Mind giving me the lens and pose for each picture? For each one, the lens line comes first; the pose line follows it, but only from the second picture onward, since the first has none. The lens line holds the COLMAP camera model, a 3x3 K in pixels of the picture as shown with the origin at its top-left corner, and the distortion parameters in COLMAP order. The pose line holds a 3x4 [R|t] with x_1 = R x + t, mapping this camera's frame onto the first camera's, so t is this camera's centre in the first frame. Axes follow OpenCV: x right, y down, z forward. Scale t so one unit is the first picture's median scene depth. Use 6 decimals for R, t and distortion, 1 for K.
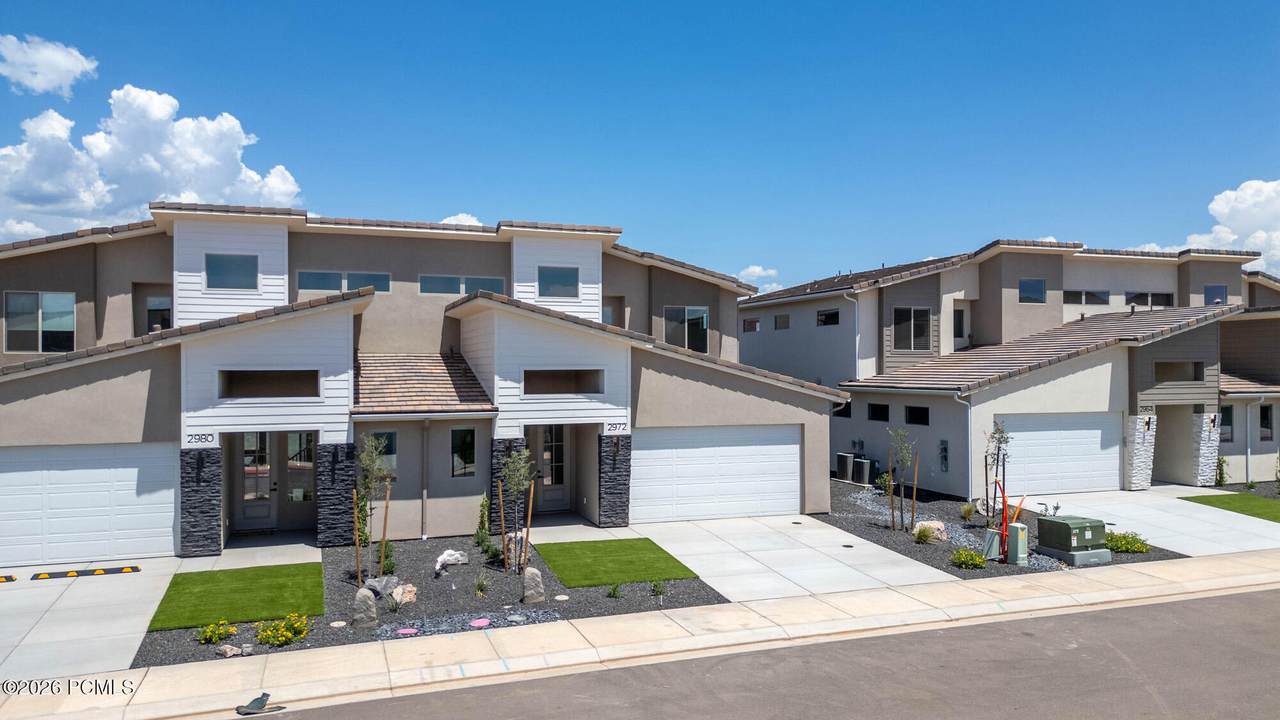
lens RADIAL K [[890.7, 0, 630.3], [0, 890.7, 357.6], [0, 0, 1]] dist [0.074052, -0.077008]
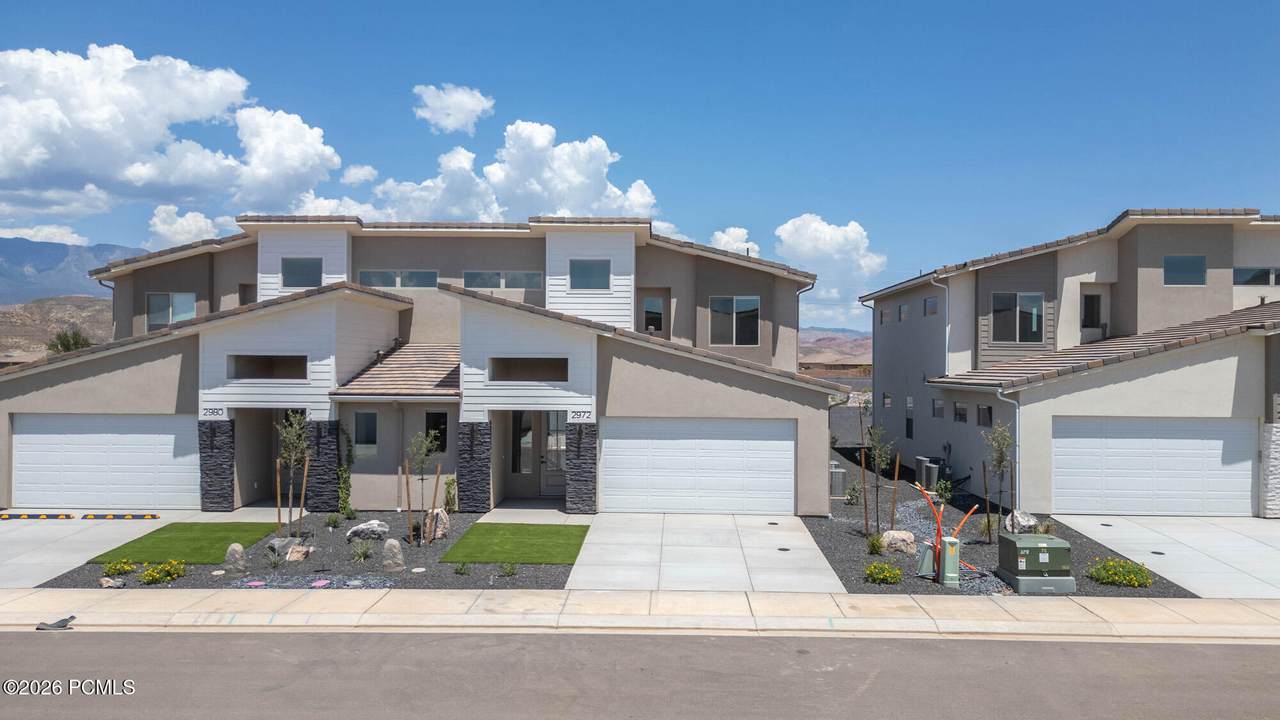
lens RADIAL K [[890.7, 0, 644.3], [0, 890.7, 357.3], [0, 0, 1]] dist [0.074052, -0.077008]
pose [[0.933220, 0.005728, -0.359260, 0.429606], [-0.006057, 0.999982, 0.000210, 0.012186], [0.359254, 0.001980, 0.933238, 0.083522]]
